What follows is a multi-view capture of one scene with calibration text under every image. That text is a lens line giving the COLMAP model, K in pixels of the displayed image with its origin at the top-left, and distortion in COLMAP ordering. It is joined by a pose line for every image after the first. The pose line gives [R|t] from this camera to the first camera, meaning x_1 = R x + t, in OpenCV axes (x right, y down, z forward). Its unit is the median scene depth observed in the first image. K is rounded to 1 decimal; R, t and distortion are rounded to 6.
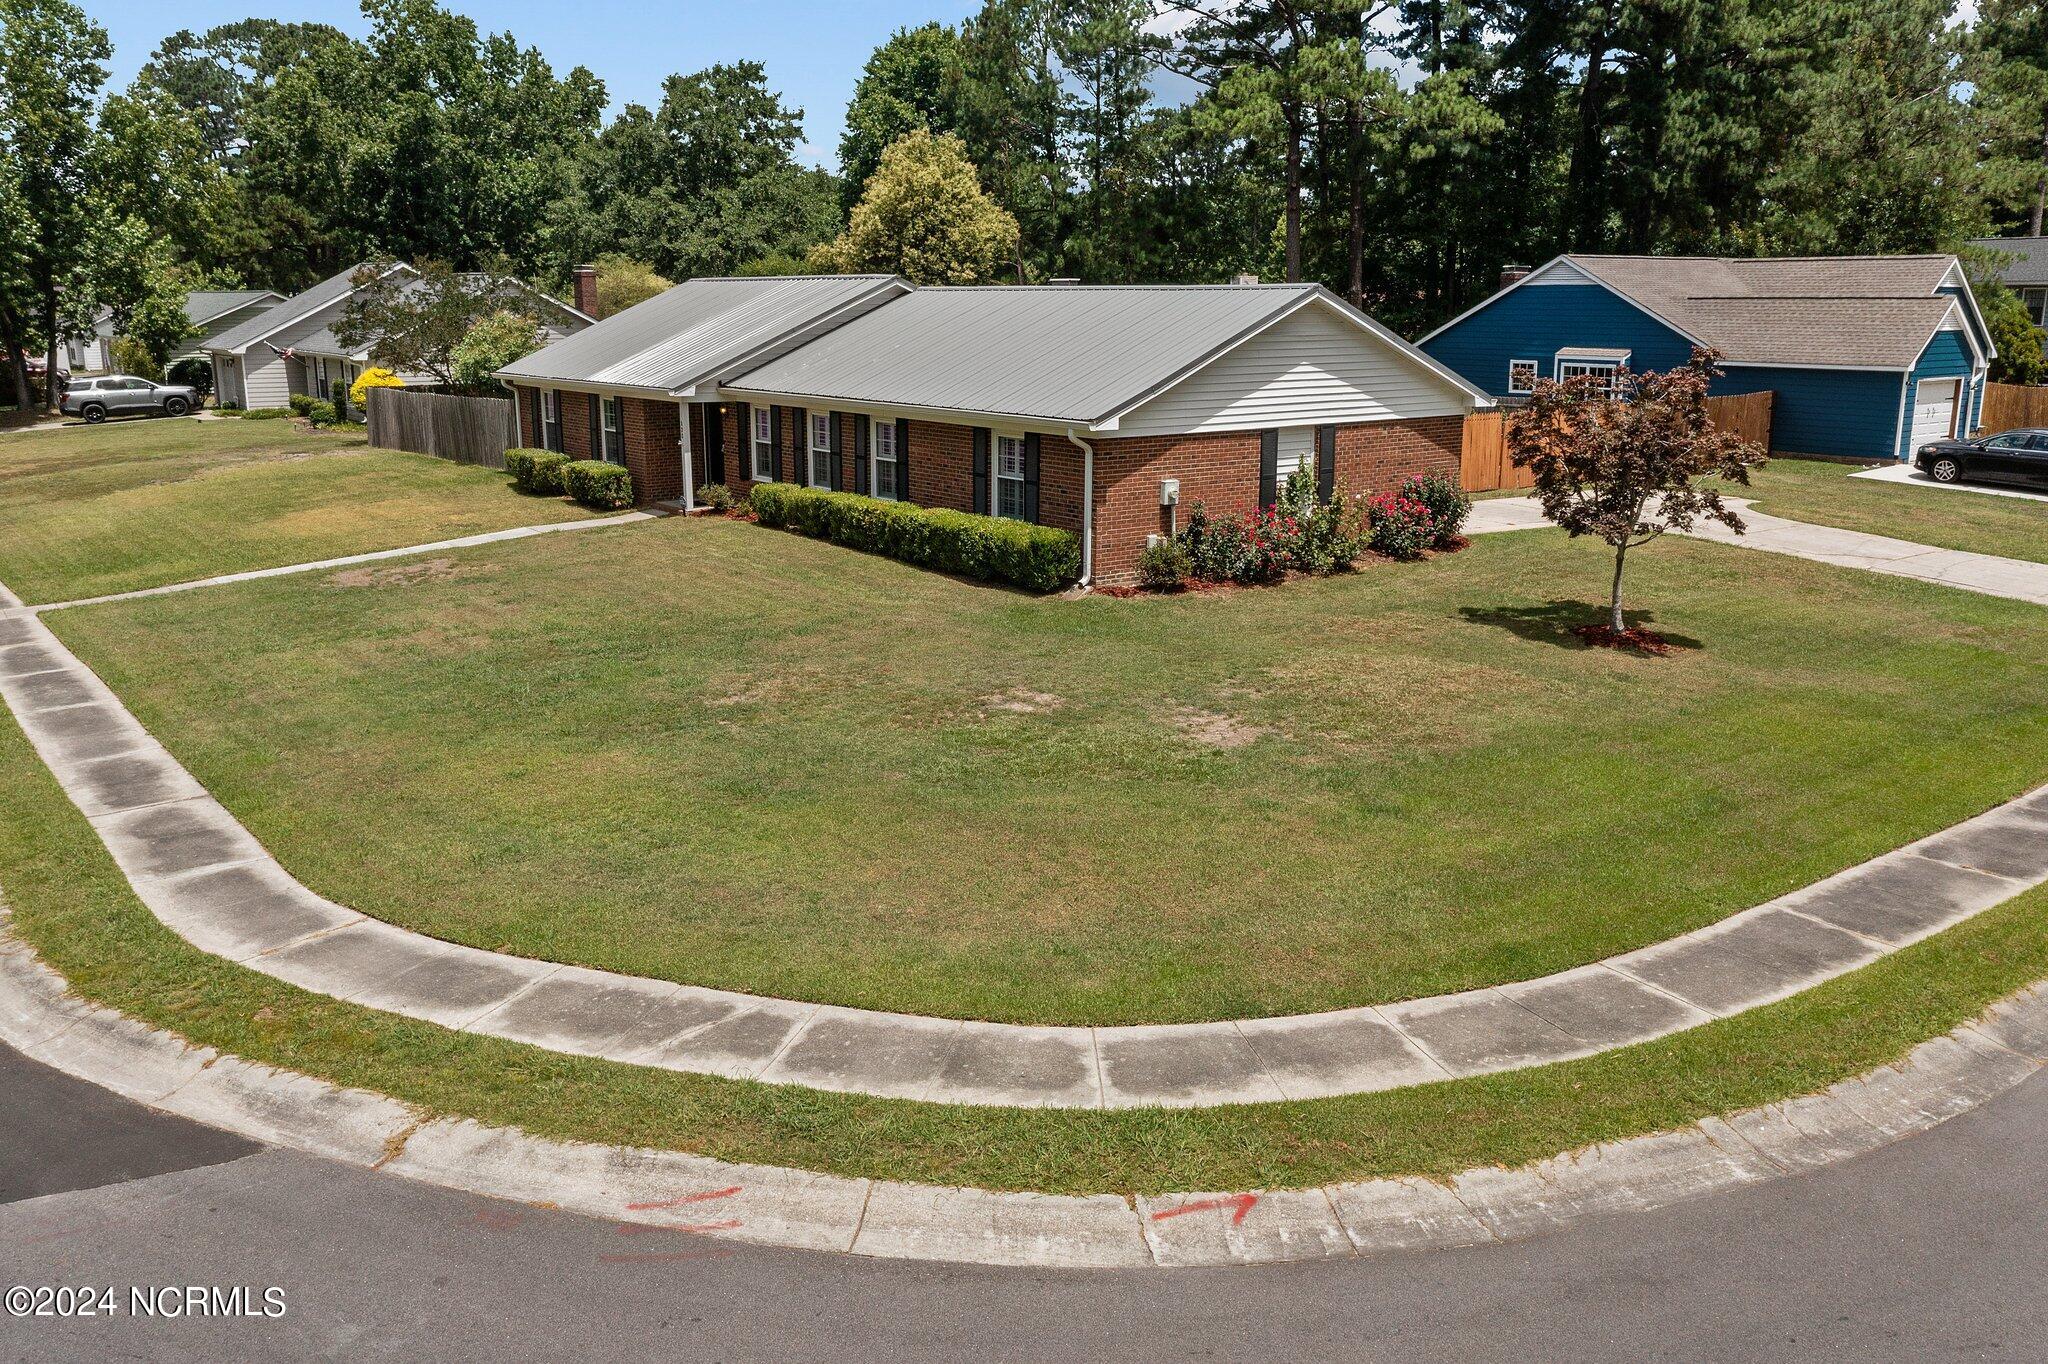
lens RADIAL K [[1622.1, 0, 1026.9], [0, 1622.1, 684.4], [0, 0, 1]] dist [-0.009063, -0.000990]
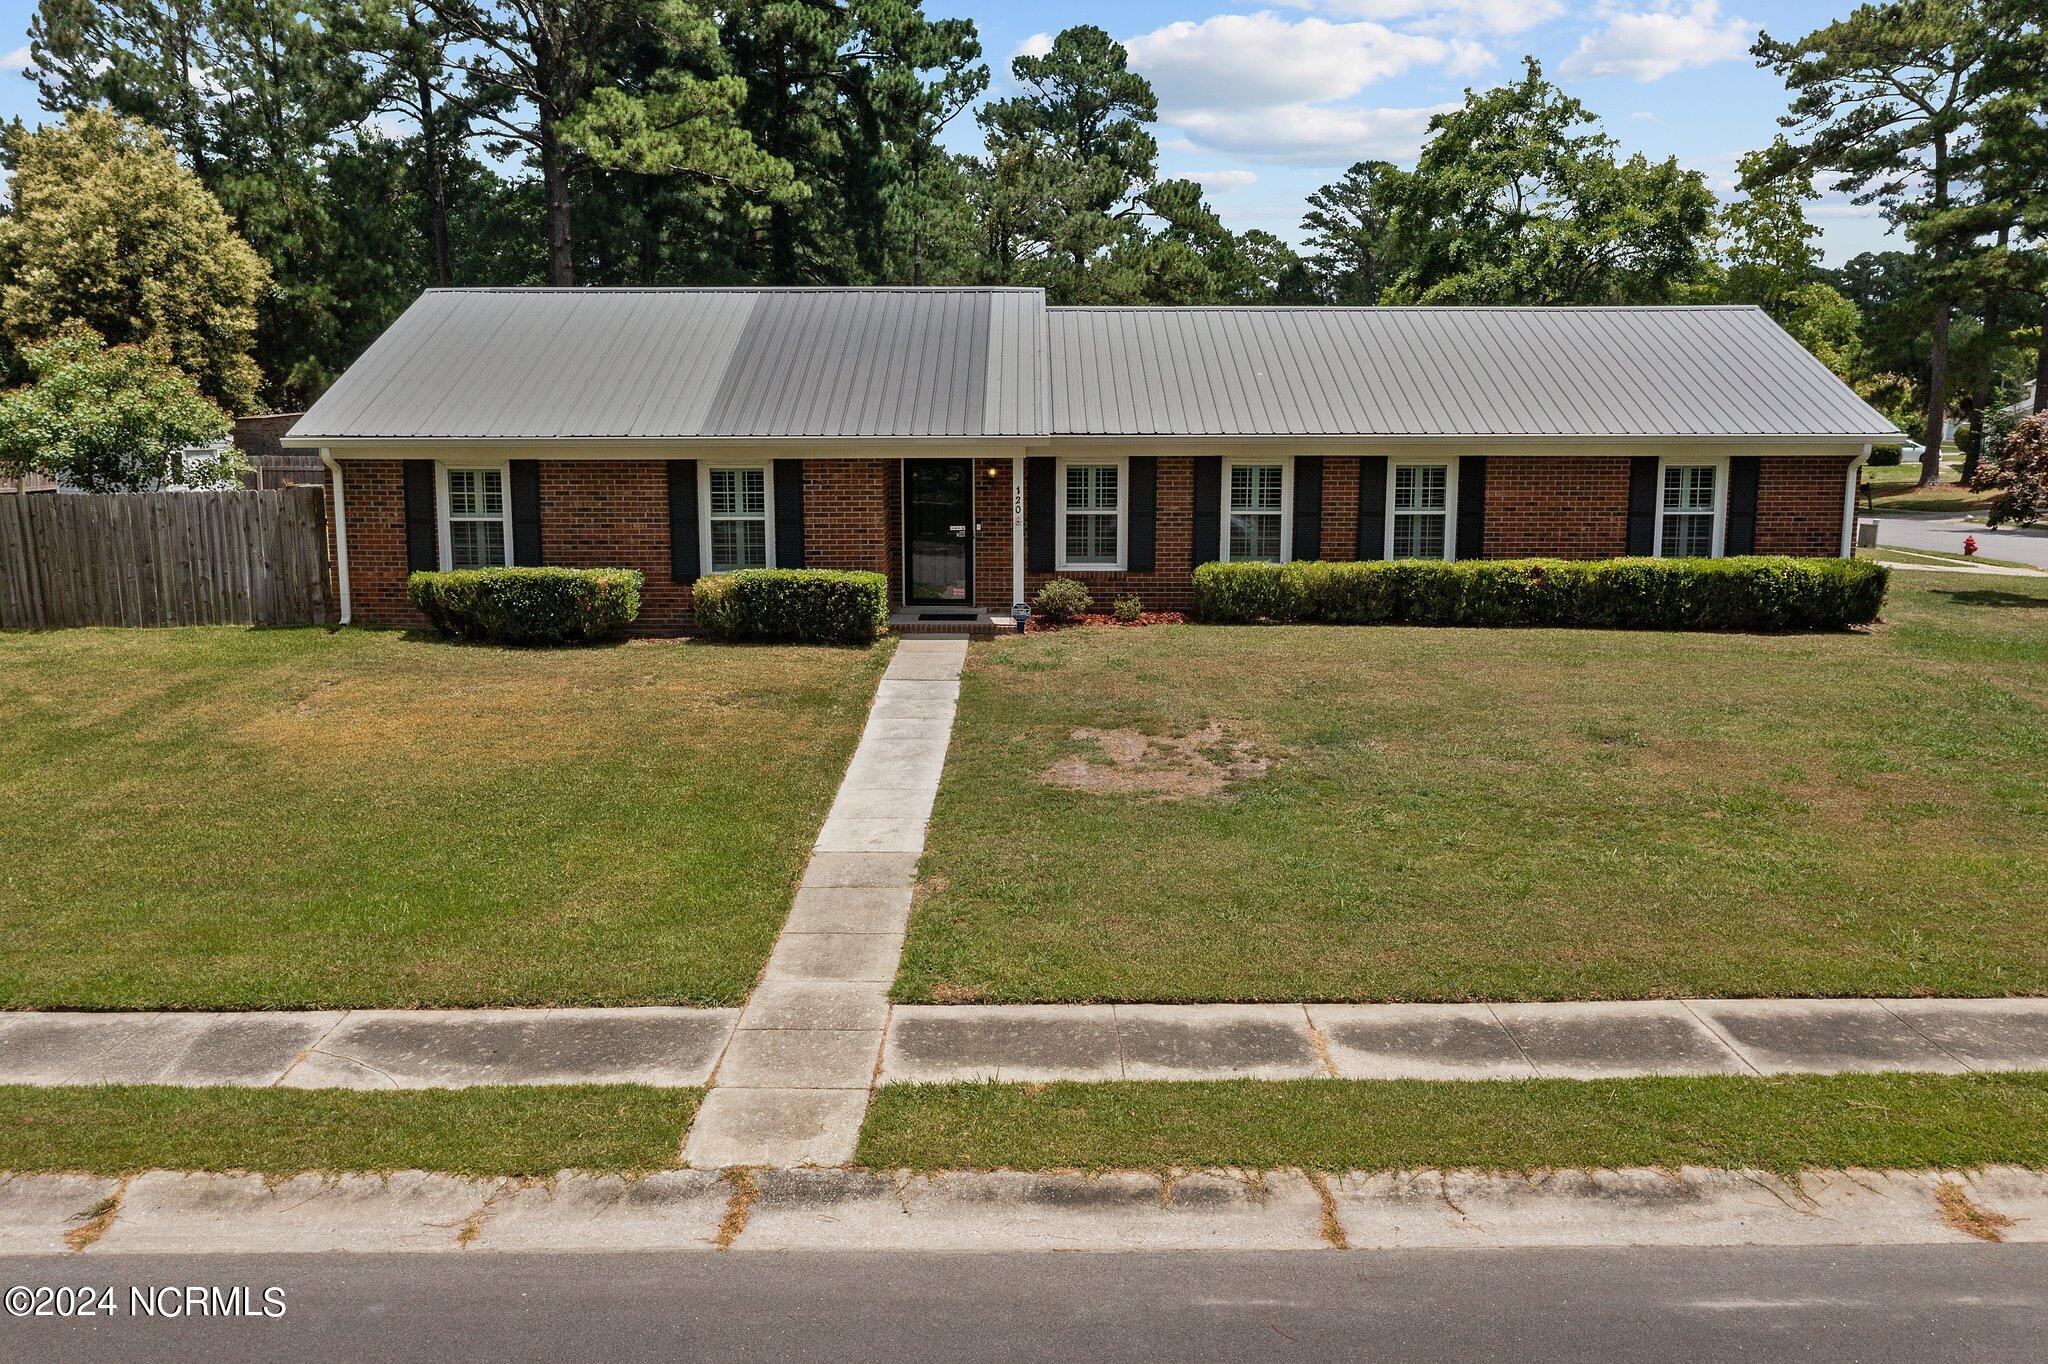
lens RADIAL K [[1610.3, 0, 1029.1], [0, 1610.3, 679.4], [0, 0, 1]] dist [0.000222, -0.000951]
pose [[0.607169, -0.129096, 0.784016, -1.964854], [0.183593, 0.982806, 0.019649, -0.266554], [-0.773072, 0.132009, 0.620430, 1.640467]]
